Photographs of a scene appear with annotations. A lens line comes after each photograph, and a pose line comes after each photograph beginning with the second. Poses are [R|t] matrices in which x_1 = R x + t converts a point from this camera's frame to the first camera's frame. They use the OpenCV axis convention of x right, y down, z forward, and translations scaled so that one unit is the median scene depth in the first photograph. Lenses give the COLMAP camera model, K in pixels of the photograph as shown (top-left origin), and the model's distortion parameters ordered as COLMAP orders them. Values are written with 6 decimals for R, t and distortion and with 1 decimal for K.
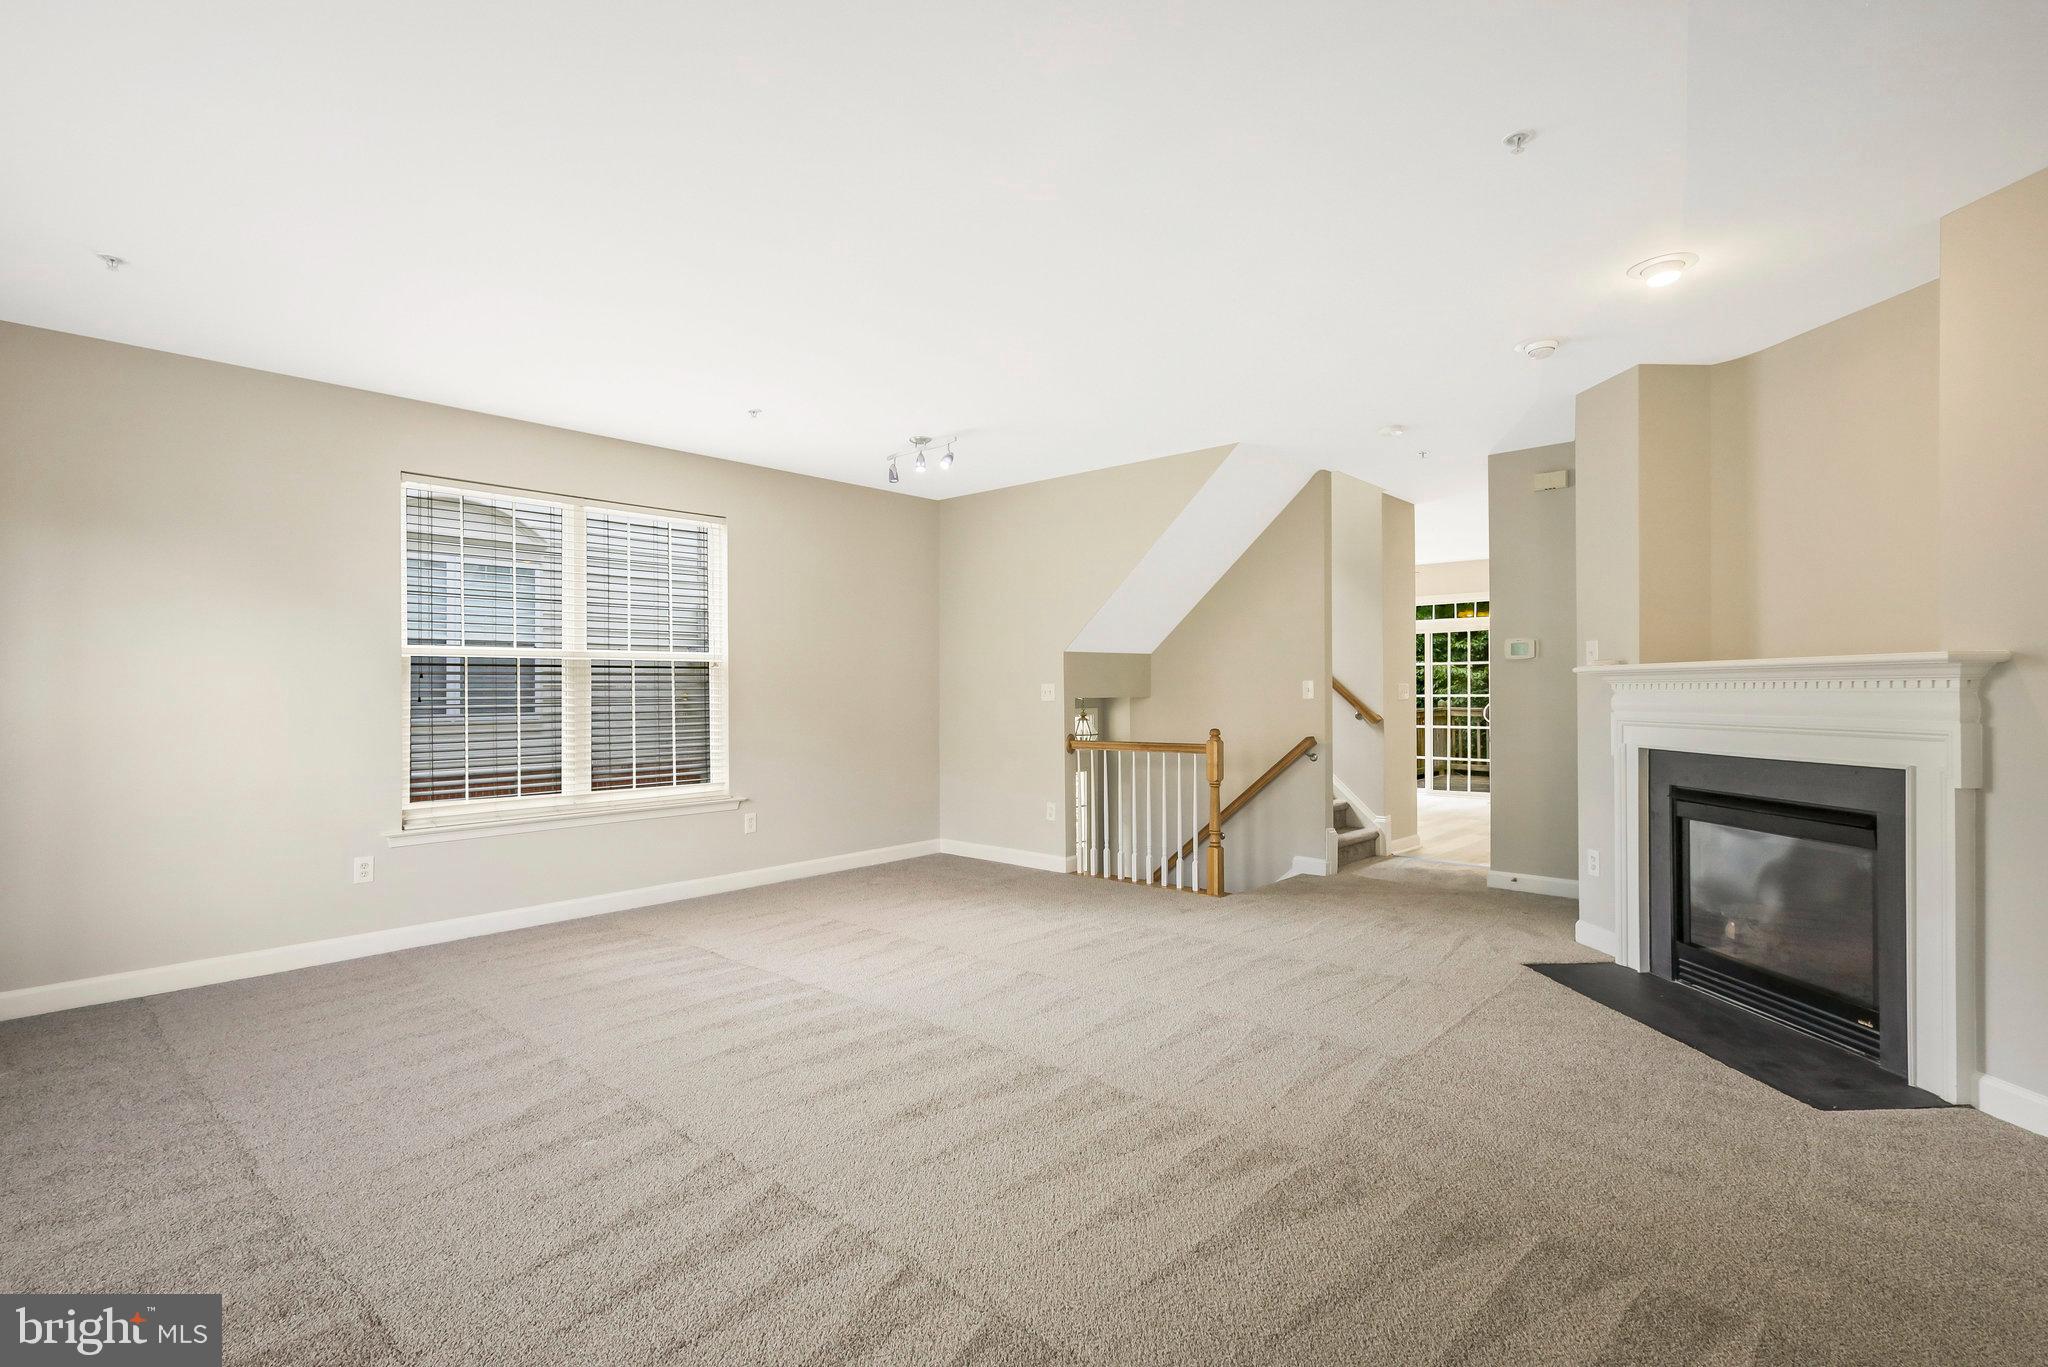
lens RADIAL K [[945.7, 0, 1024.0], [0, 945.7, 683.5], [0, 0, 1]] dist [-0.000016, -0.000109]
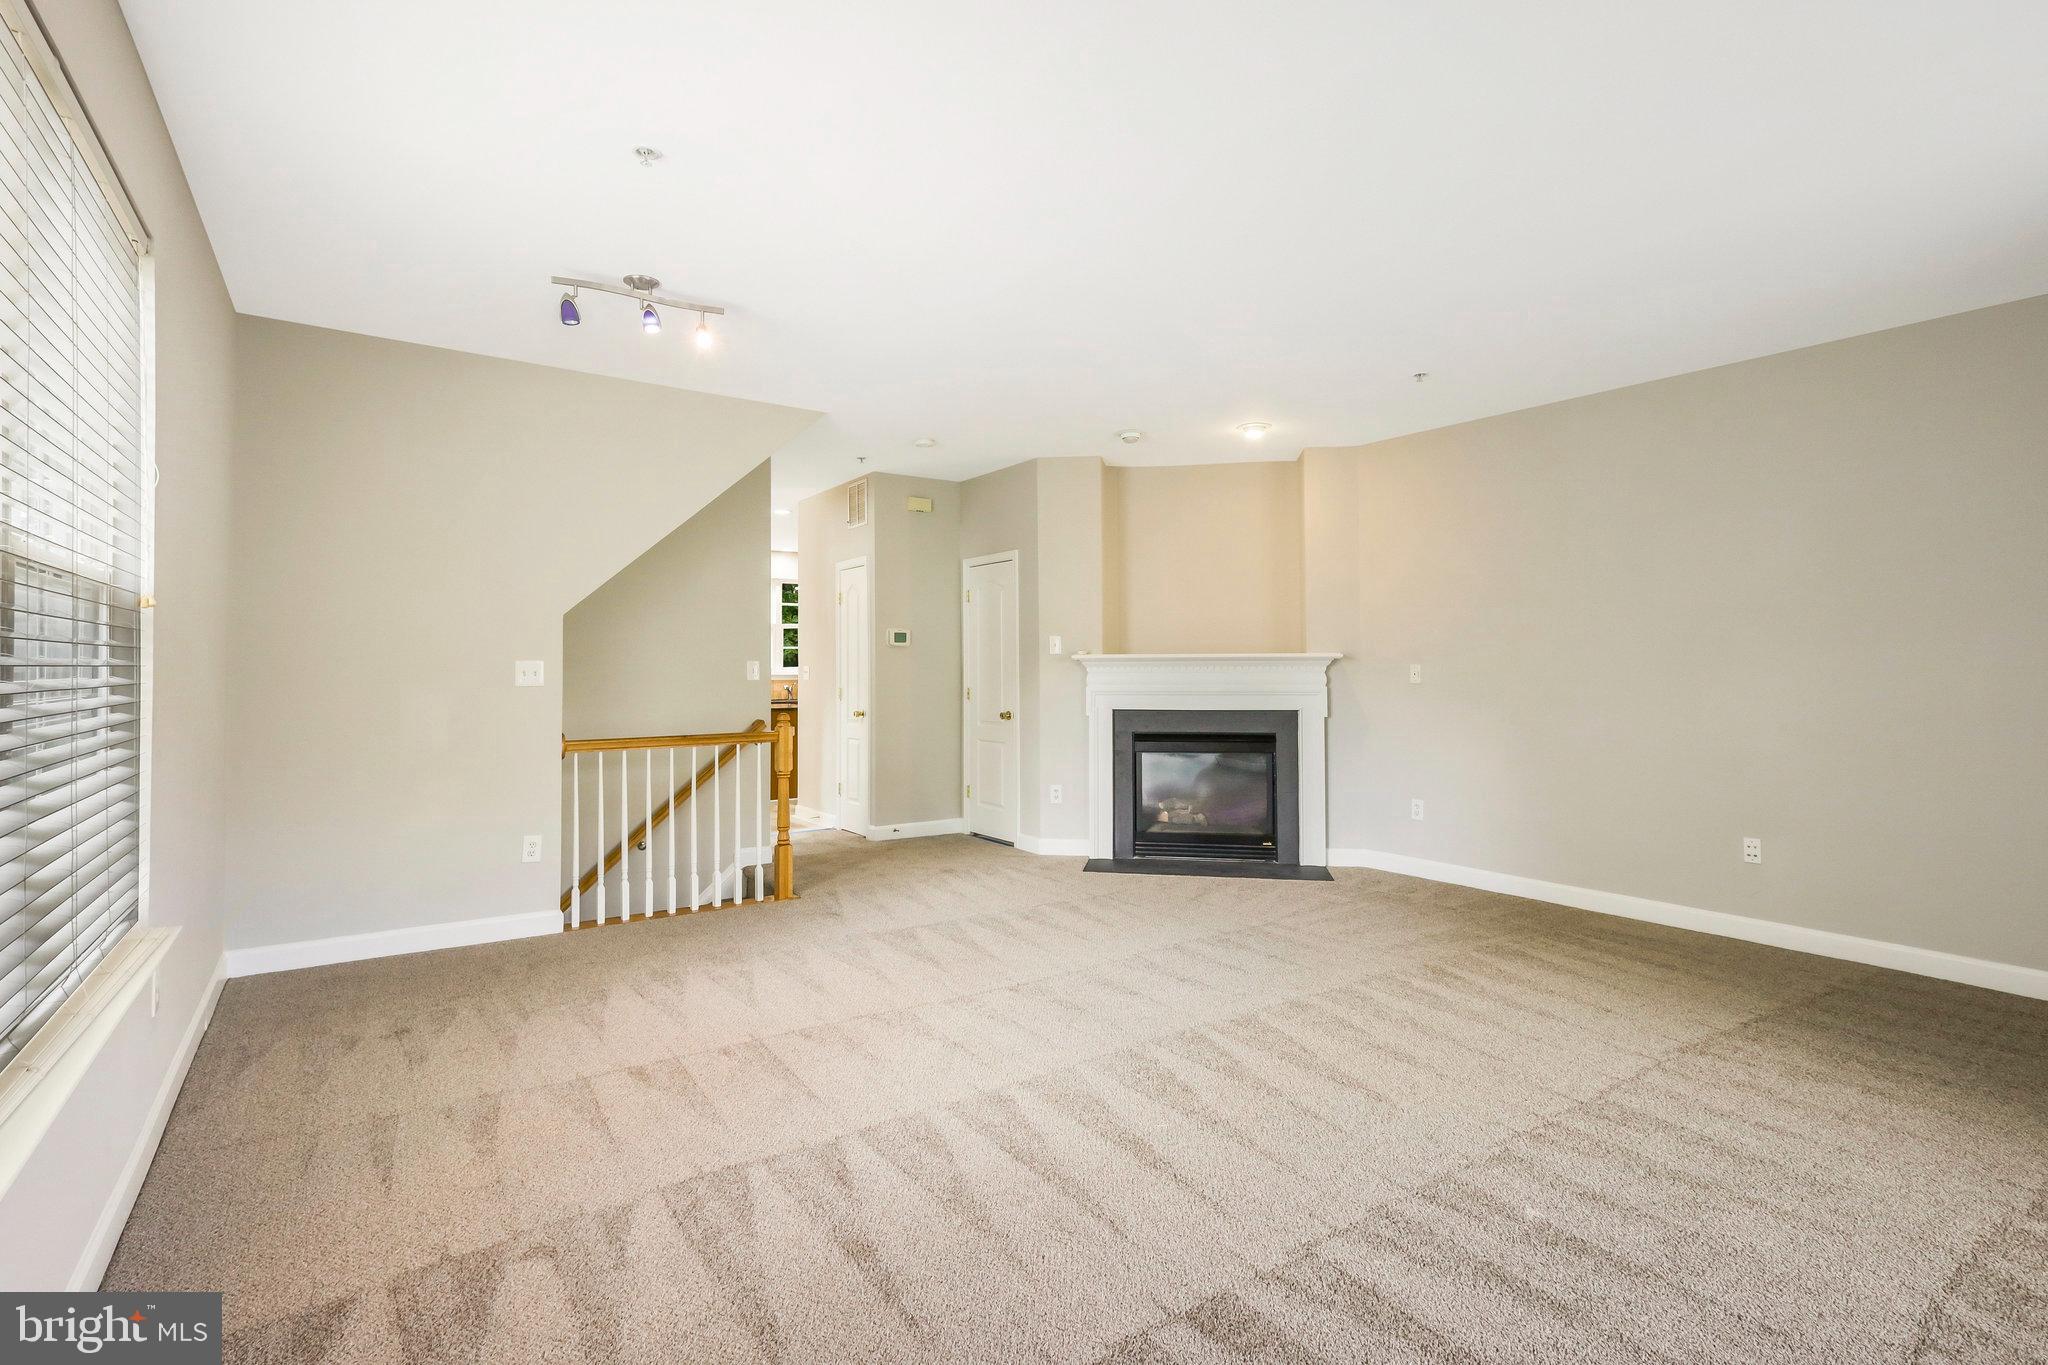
lens RADIAL K [[953.8, 0, 1022.1], [0, 953.8, 647.3], [0, 0, 1]] dist [-0.001334, -0.000181]
pose [[0.248086, 0.028267, 0.968326, -0.941287], [-0.007159, 0.999600, -0.027346, 0.012259], [-0.968712, -0.000148, 0.248189, 0.830903]]
